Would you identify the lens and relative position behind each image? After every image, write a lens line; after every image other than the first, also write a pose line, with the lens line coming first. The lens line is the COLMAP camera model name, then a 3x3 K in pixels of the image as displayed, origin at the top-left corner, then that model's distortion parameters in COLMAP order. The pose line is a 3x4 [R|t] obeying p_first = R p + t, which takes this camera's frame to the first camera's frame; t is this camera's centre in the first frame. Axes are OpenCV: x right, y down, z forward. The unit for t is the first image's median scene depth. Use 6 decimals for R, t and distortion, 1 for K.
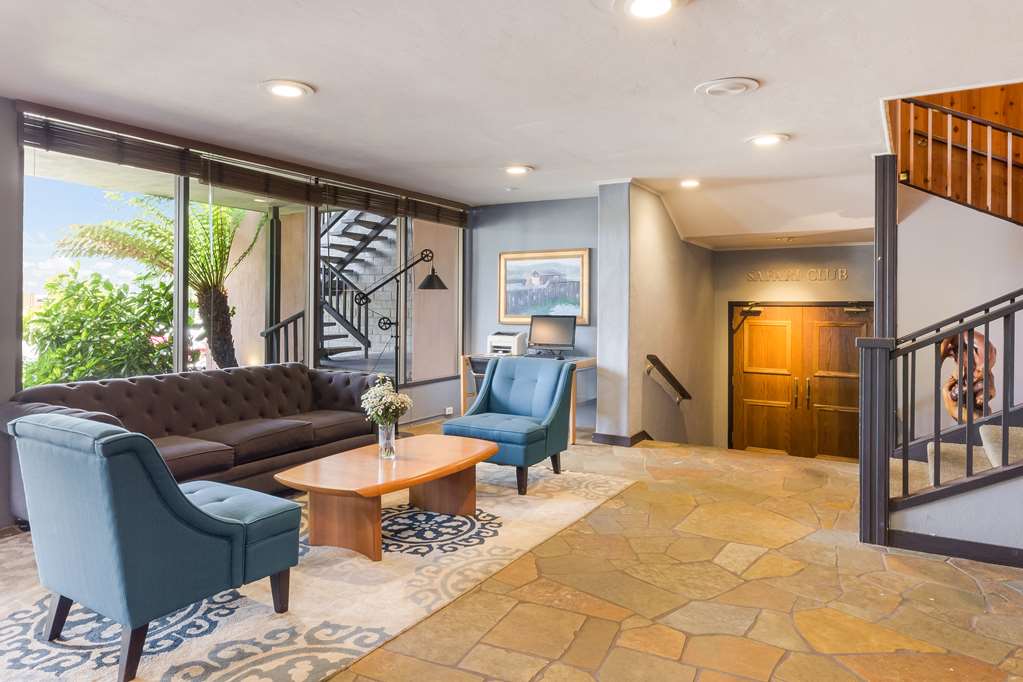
lens RADIAL K [[663.6, 0, 510.3], [0, 663.6, 307.1], [0, 0, 1]] dist [0.005549, 0.002595]
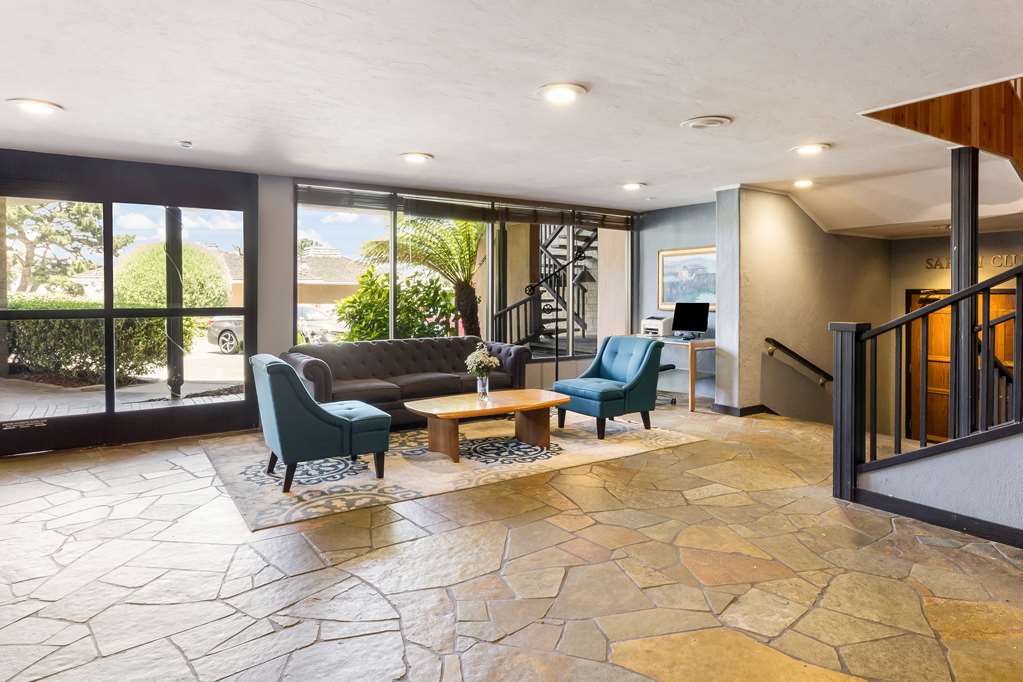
lens RADIAL K [[584.4, 0, 512.1], [0, 584.4, 296.8], [0, 0, 1]] dist [0.002539, 0.000554]
pose [[0.914810, -0.003186, -0.403872, 0.297748], [0.004059, 0.999991, 0.001305, -0.001668], [0.403864, -0.002834, 0.914815, -0.117788]]
